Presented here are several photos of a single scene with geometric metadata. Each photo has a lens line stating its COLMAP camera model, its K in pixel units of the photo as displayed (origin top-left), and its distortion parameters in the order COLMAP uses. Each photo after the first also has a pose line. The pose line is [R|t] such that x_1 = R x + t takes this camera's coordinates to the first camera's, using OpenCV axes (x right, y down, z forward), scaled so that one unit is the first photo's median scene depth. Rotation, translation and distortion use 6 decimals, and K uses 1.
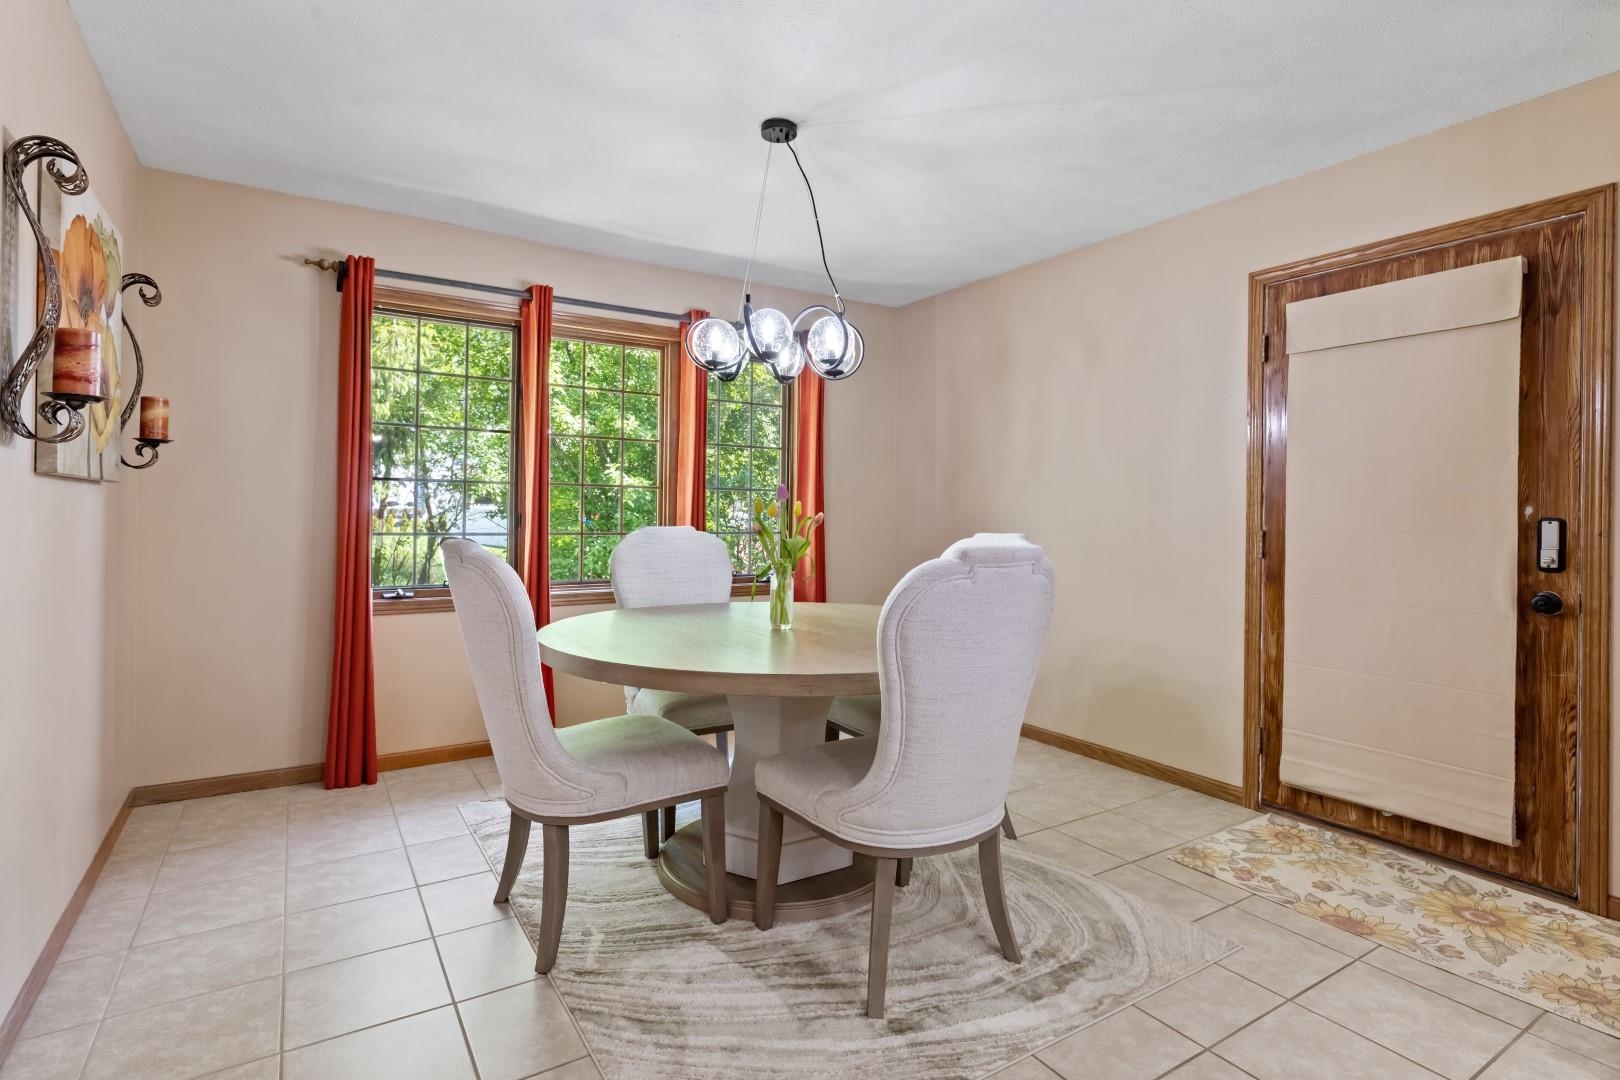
lens RADIAL K [[803.7, 0, 806.0], [0, 803.7, 517.5], [0, 0, 1]] dist [0.000154, 0.000428]
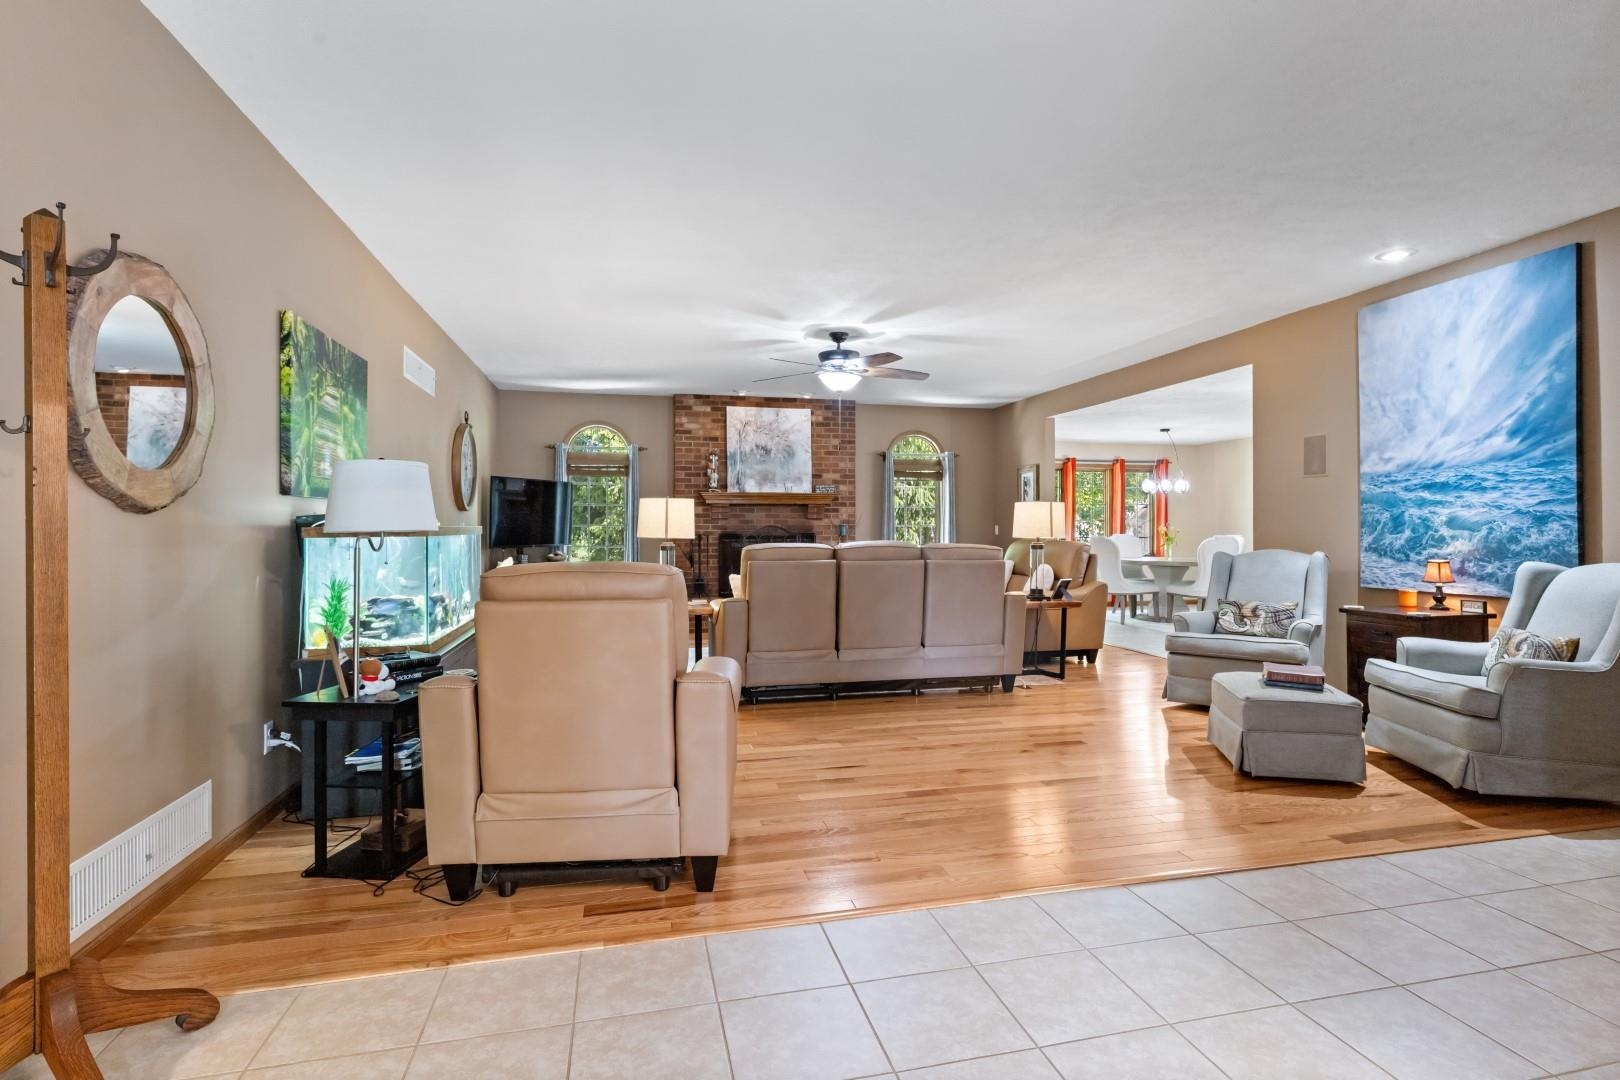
lens RADIAL K [[796.8, 0, 815.6], [0, 796.8, 536.1], [0, 0, 1]] dist [0.000109, -0.000040]
pose [[0.946759, -0.010725, -0.321763, -0.335080], [0.010414, 0.999942, -0.002689, 0.017904], [0.321774, -0.000805, 0.946816, -2.670040]]
